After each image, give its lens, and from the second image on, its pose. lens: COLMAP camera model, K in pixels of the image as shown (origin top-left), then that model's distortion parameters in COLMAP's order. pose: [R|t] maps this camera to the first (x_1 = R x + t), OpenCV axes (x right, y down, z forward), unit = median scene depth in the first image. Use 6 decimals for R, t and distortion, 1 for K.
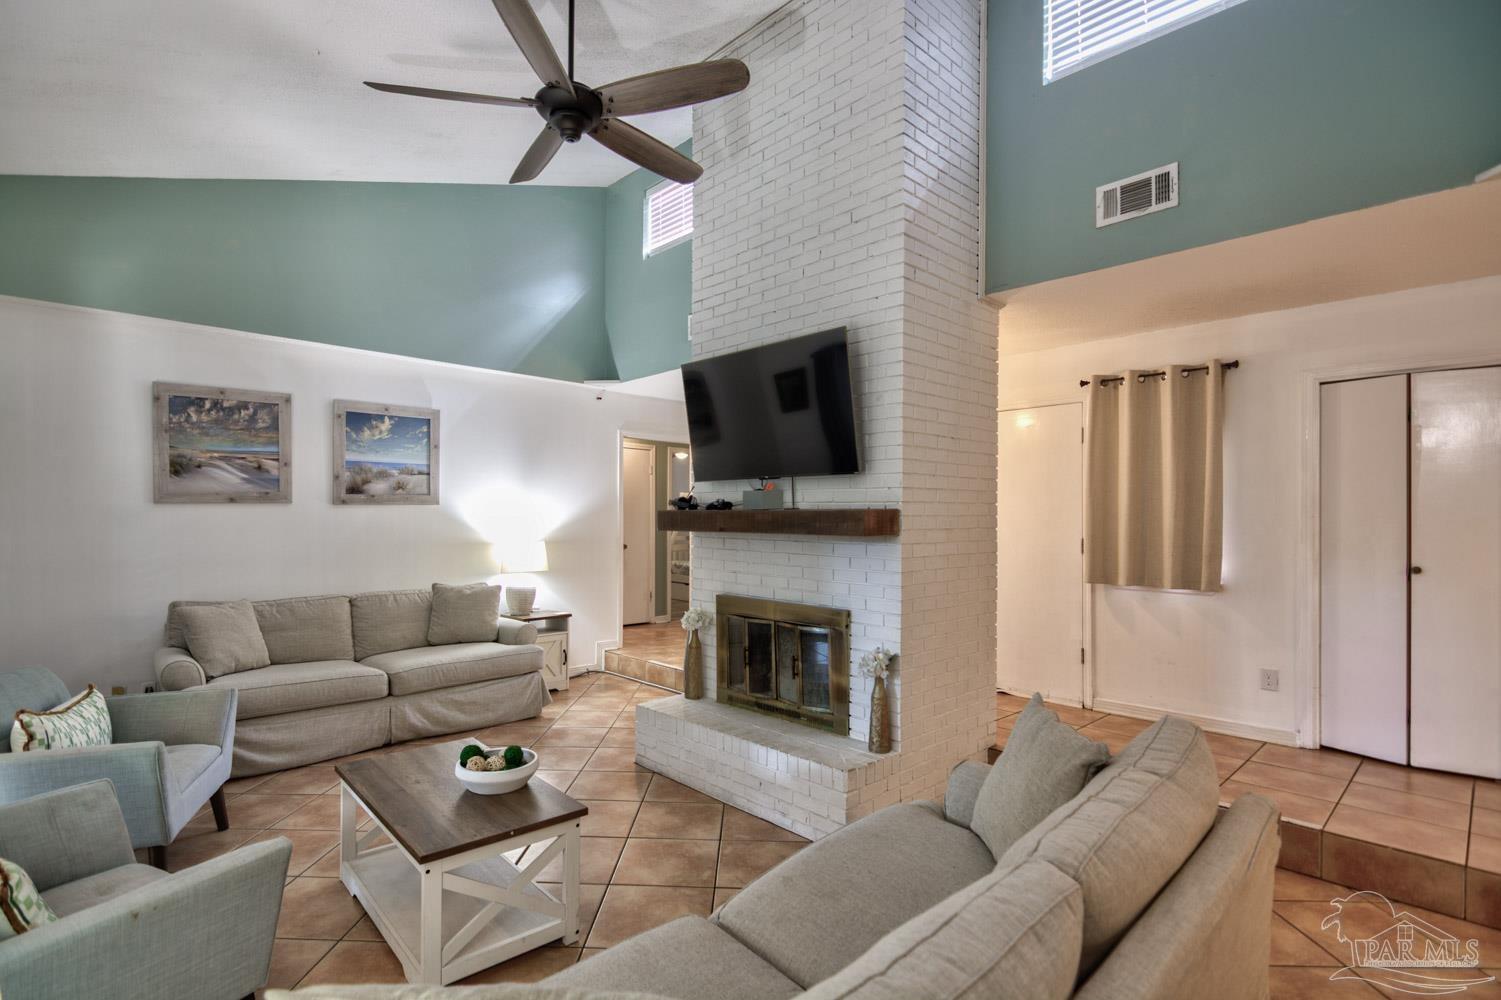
lens RADIAL K [[729.9, 0, 734.8], [0, 729.9, 506.8], [0, 0, 1]] dist [-0.003099, -0.000963]
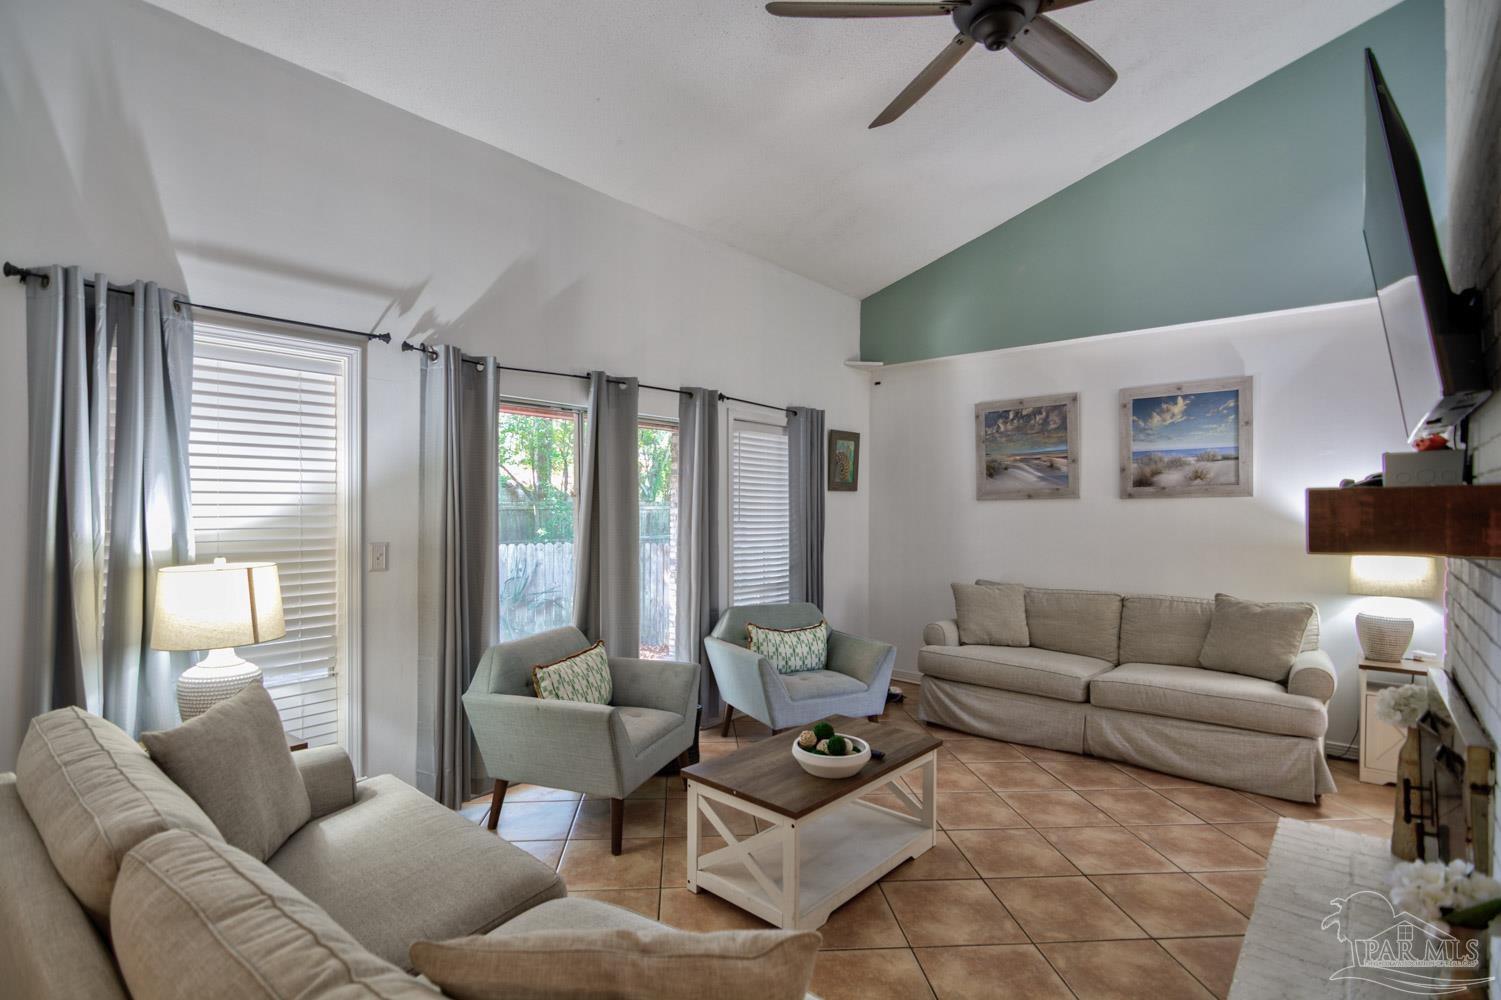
lens RADIAL K [[729.9, 0, 734.4], [0, 729.9, 506.9], [0, 0, 1]] dist [-0.003099, -0.000963]
pose [[0.075680, -0.007377, -0.997105, 0.381937], [0.009628, 0.999931, -0.006667, 0.009523], [0.997086, -0.009096, 0.075746, 0.434182]]
